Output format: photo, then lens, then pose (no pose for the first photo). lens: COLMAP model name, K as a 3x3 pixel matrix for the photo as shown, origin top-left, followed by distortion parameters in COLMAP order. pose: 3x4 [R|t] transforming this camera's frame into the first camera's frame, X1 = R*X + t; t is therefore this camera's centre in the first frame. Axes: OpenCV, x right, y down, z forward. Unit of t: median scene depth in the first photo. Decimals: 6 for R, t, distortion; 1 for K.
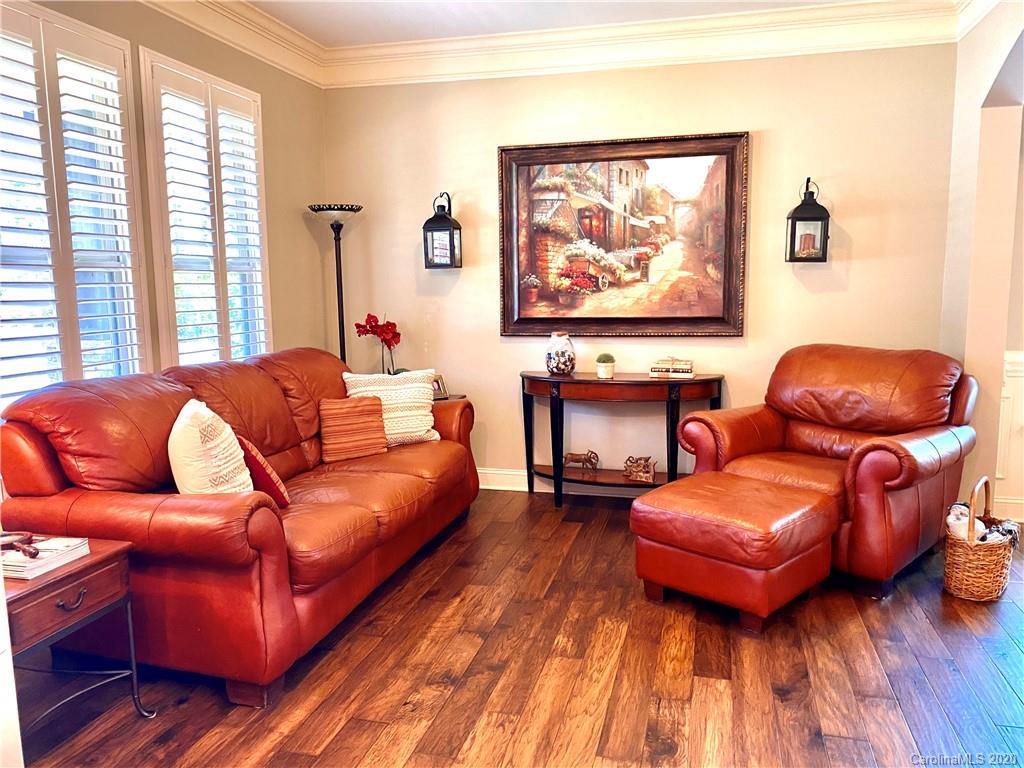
lens RADIAL K [[794.0, 0, 514.4], [0, 794.0, 387.0], [0, 0, 1]] dist [0.038457, -0.027043]
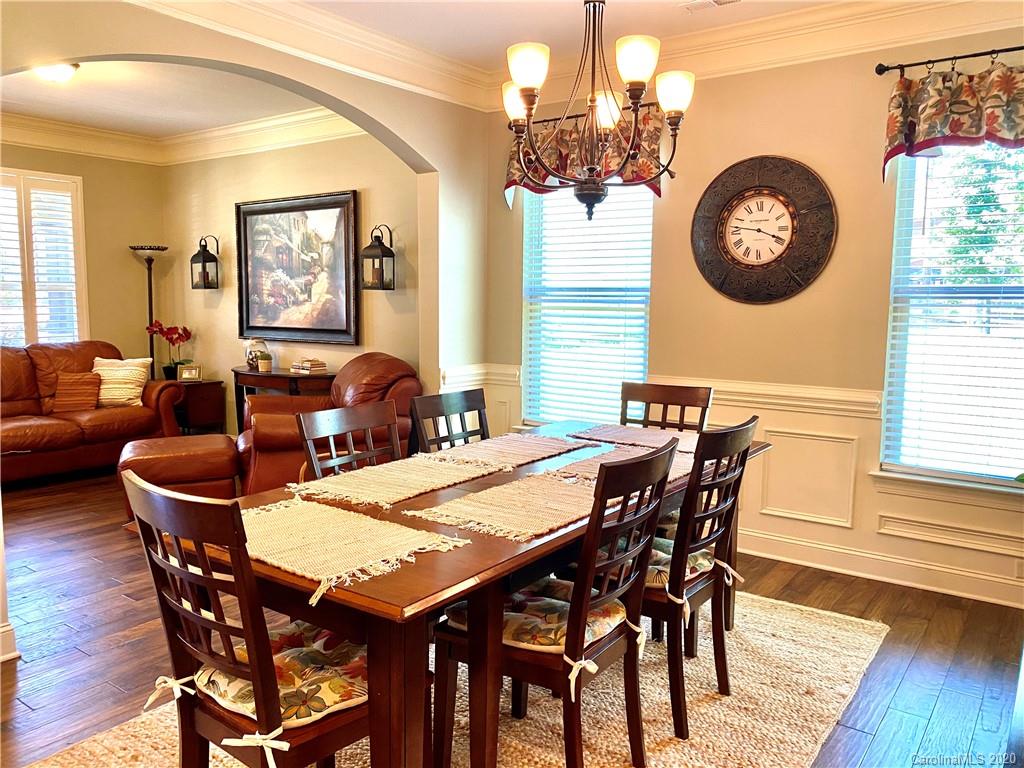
lens RADIAL K [[794.0, 0, 512.6], [0, 794.0, 381.8], [0, 0, 1]] dist [0.038457, -0.027043]
pose [[0.924502, 0.055843, -0.377064, 0.989259], [-0.063188, 0.997976, -0.007129, -0.009891], [0.375903, 0.030417, 0.926160, -0.105488]]
